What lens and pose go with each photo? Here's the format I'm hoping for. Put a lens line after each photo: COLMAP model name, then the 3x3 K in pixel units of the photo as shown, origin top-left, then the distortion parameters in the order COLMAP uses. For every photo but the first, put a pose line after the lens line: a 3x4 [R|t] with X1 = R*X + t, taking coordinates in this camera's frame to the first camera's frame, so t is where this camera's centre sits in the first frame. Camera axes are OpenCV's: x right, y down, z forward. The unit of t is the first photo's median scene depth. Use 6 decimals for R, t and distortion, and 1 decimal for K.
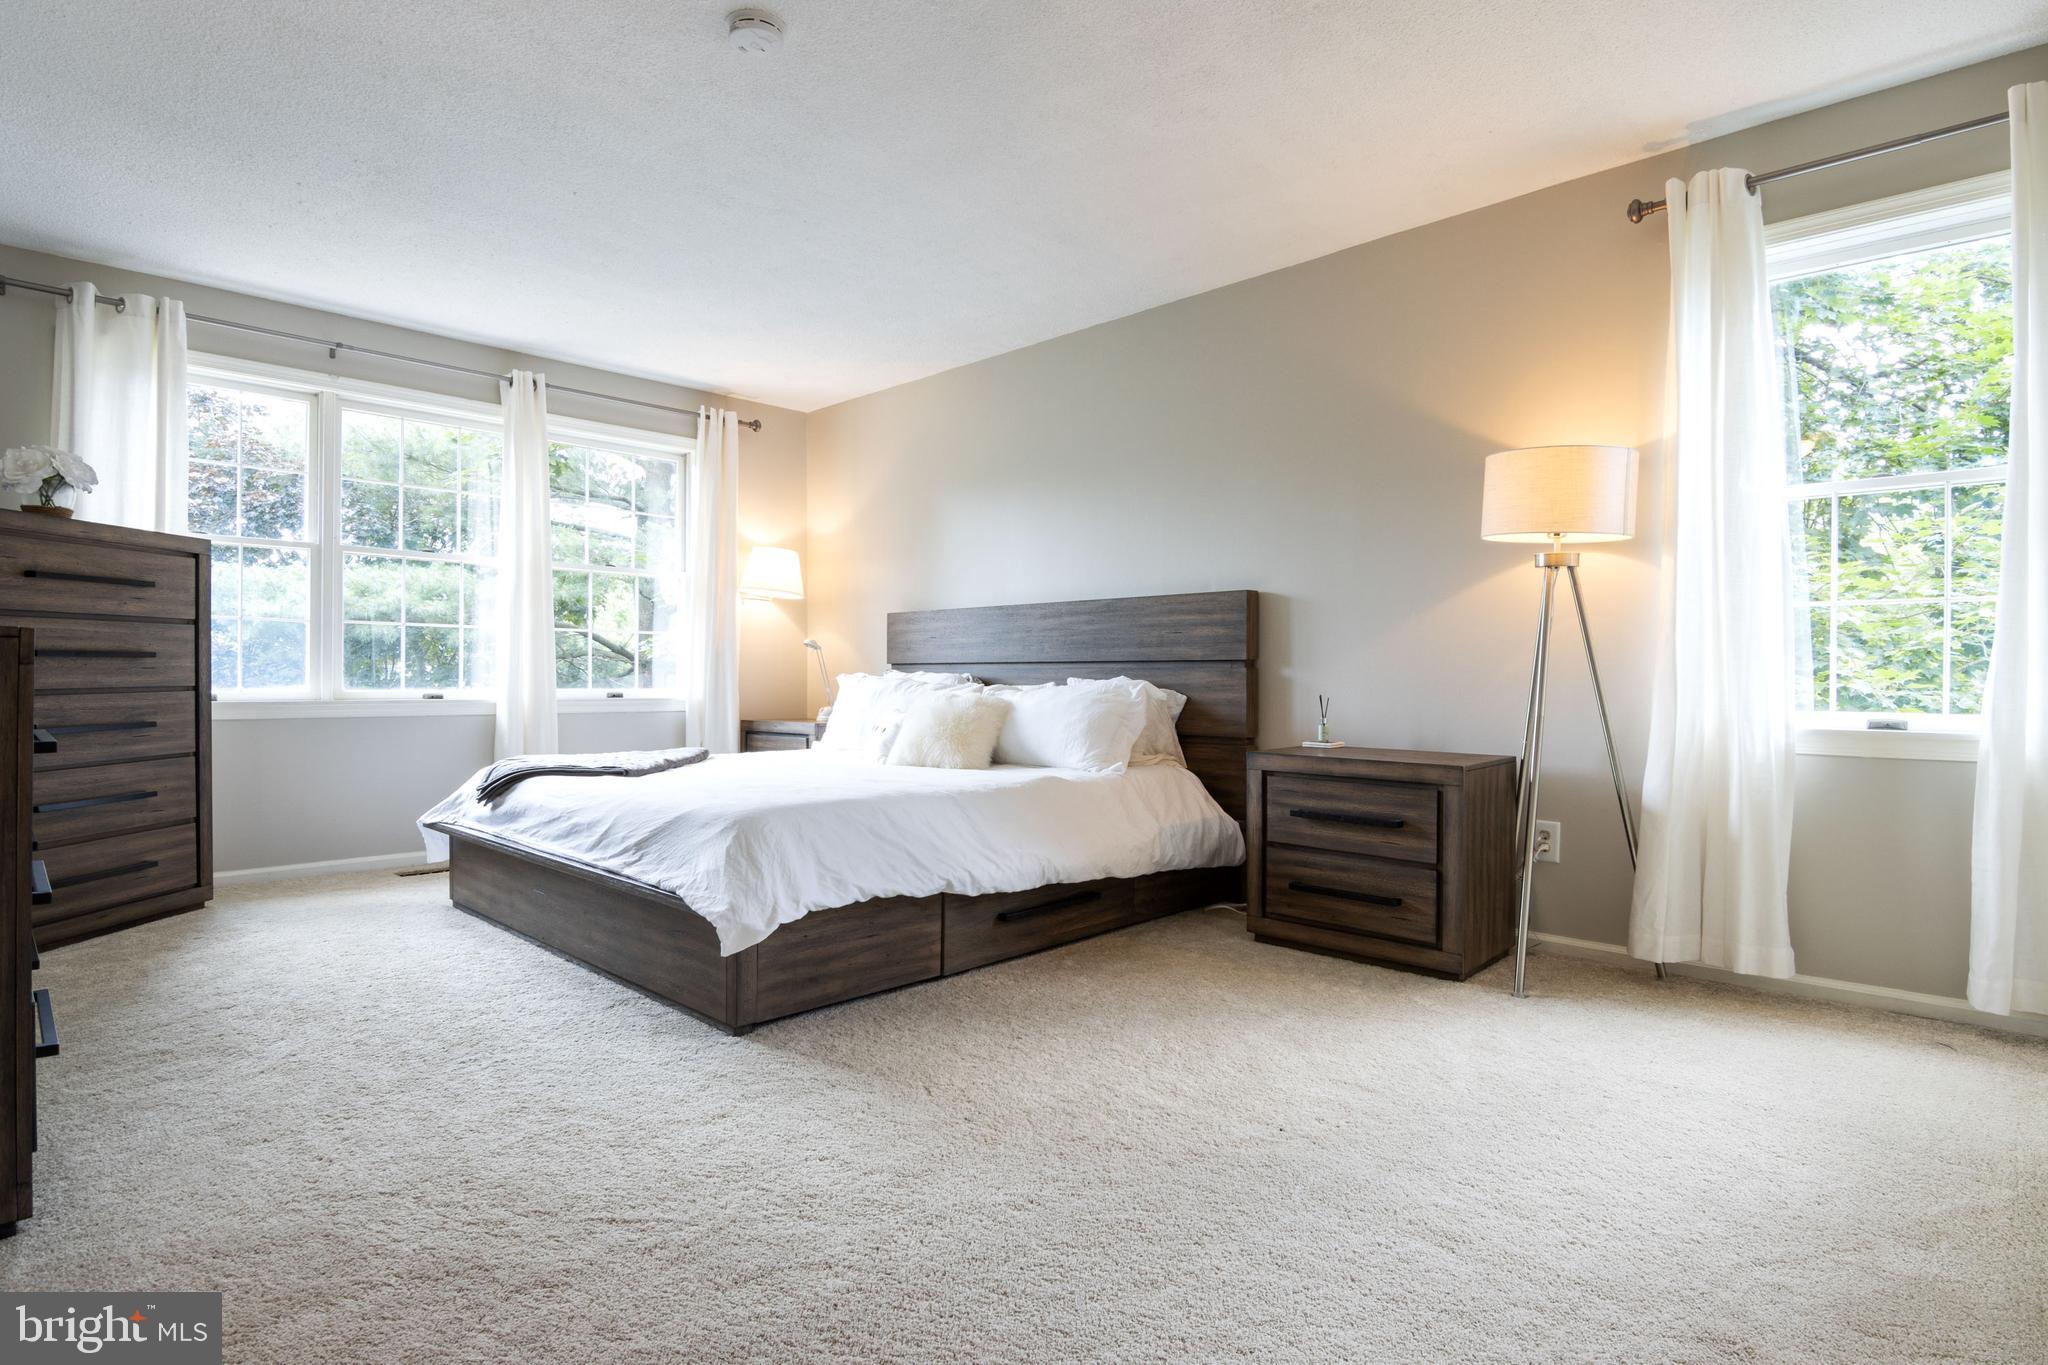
lens RADIAL K [[1043.4, 0, 1052.6], [0, 1043.4, 683.2], [0, 0, 1]] dist [-0.011732, -0.006517]
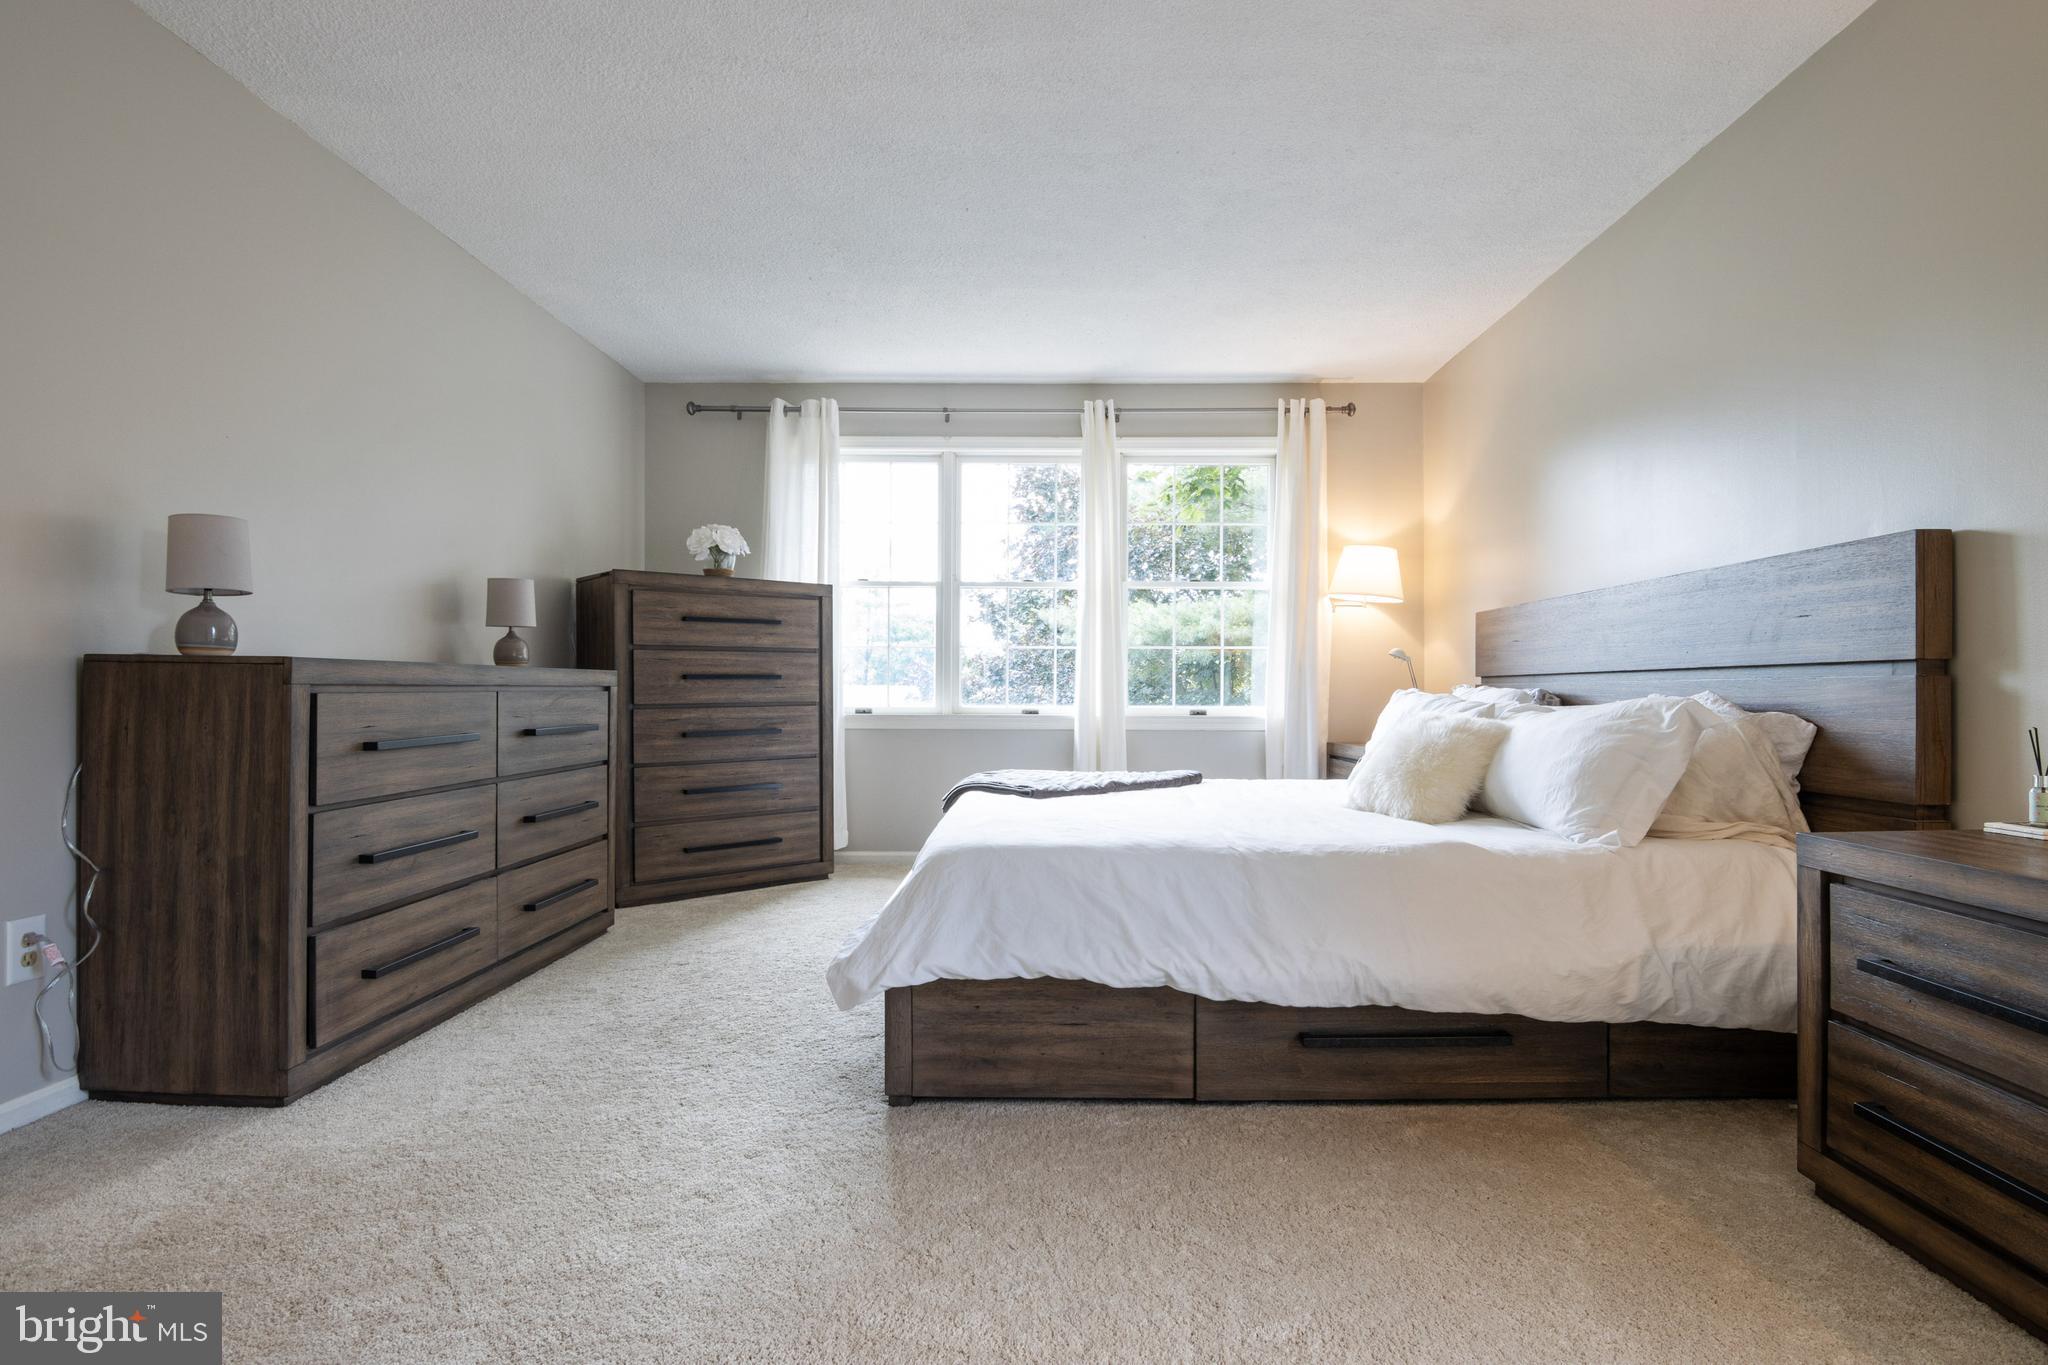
lens RADIAL K [[1043.4, 0, 1042.4], [0, 1043.4, 684.7], [0, 0, 1]] dist [-0.011732, -0.006517]
pose [[0.685435, -0.008378, -0.728086, 0.284138], [-0.002933, 0.999894, -0.014267, -0.000532], [0.728128, 0.011914, 0.685338, 0.332186]]
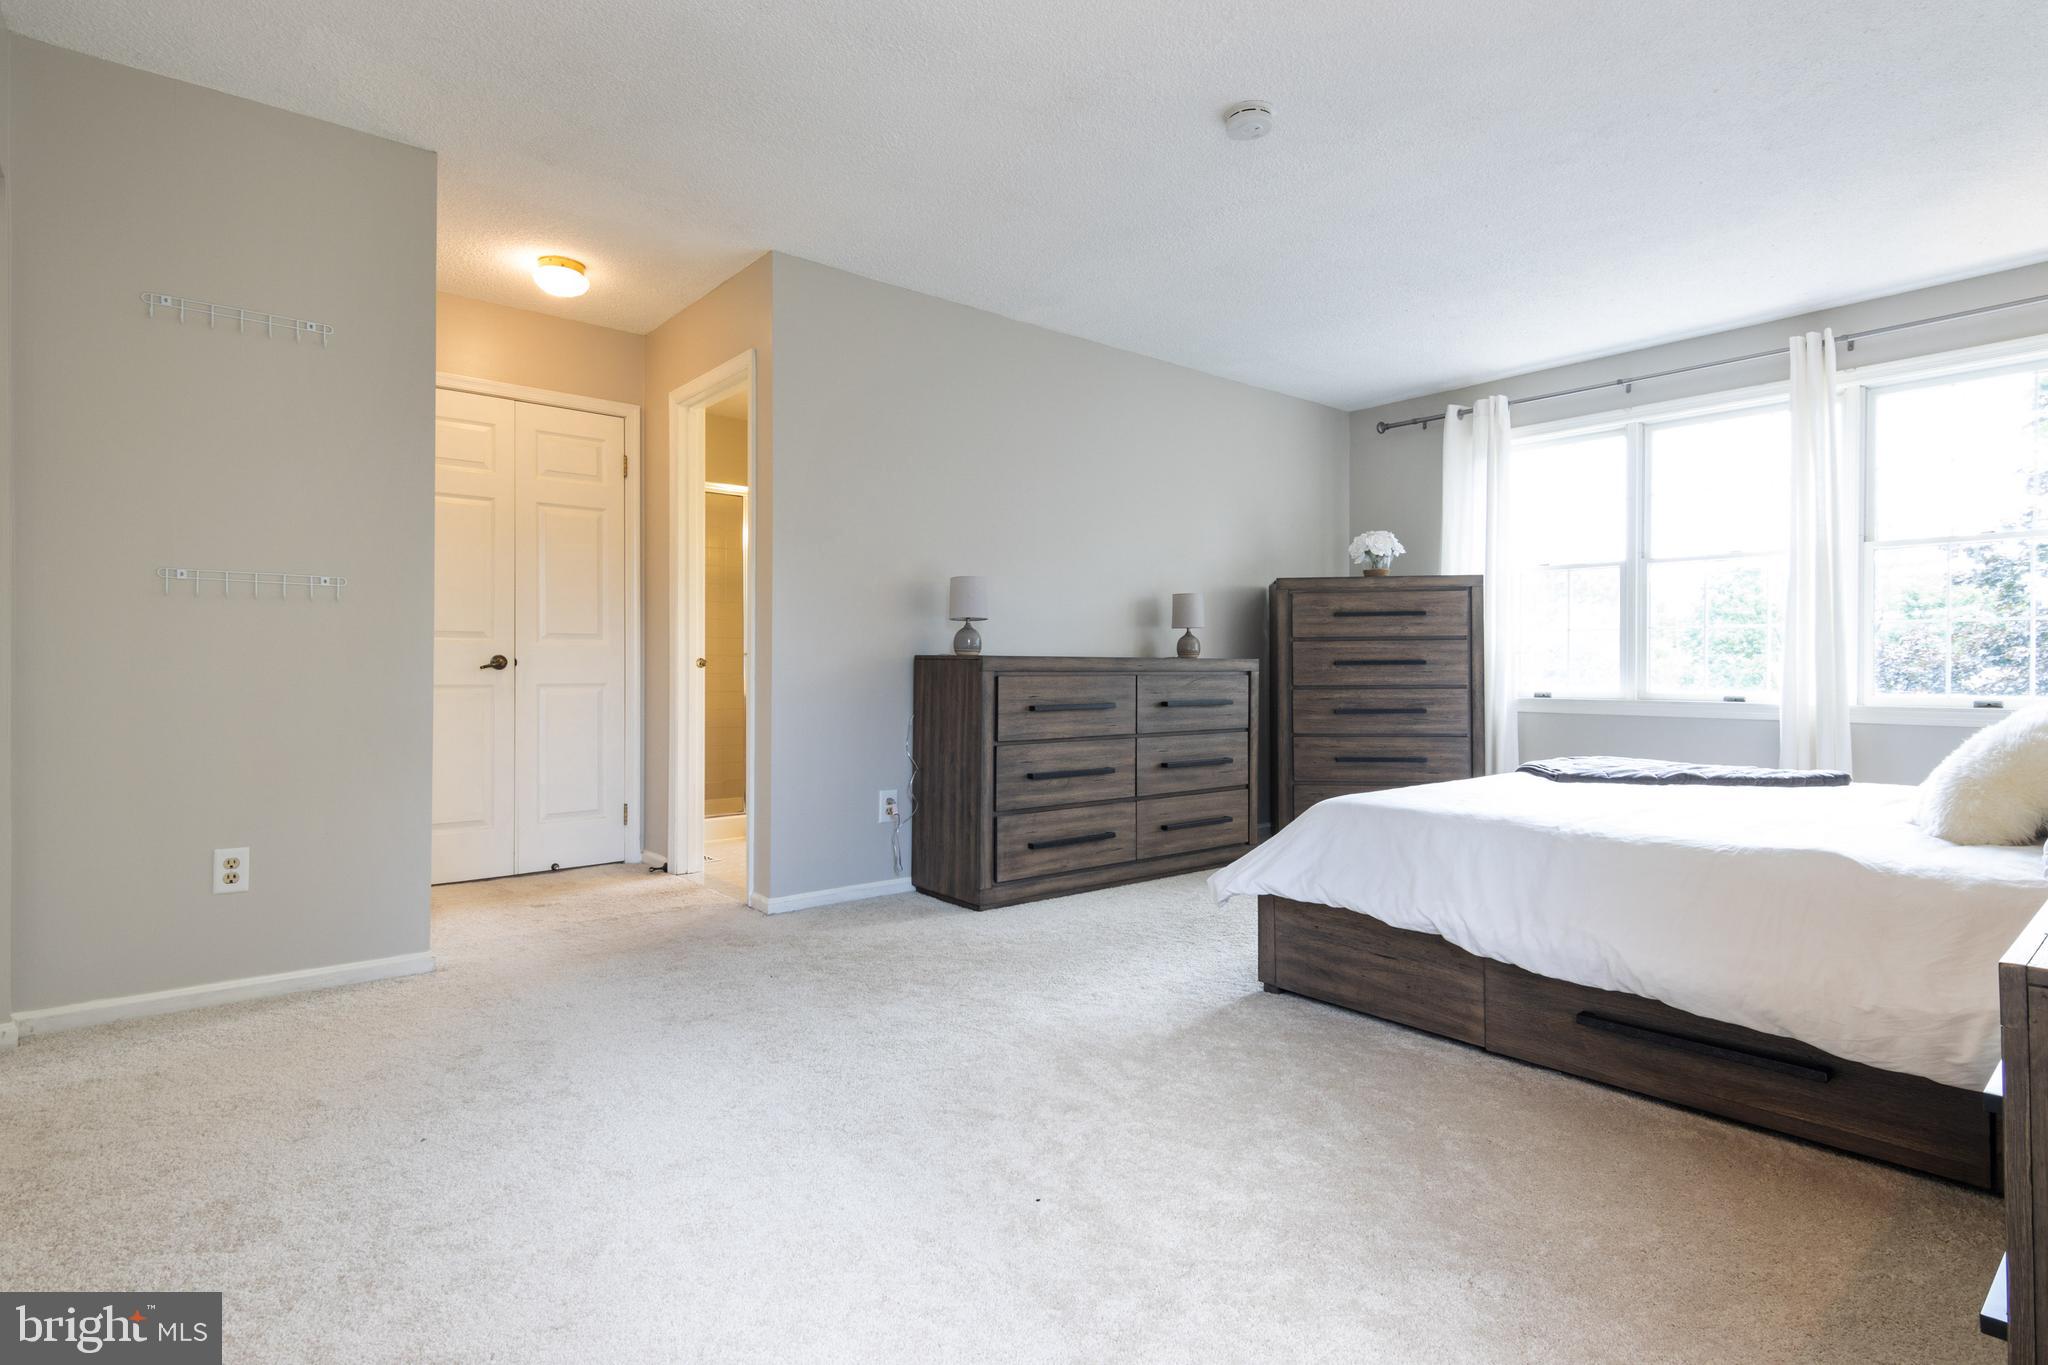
lens RADIAL K [[1043.4, 0, 1025.0], [0, 1043.4, 674.2], [0, 0, 1]] dist [-0.011732, -0.006517]
pose [[-0.130268, -0.004251, -0.991470, 0.598283], [-0.008833, 0.999956, -0.003127, -0.001894], [0.991439, 0.008350, -0.130300, 0.609572]]
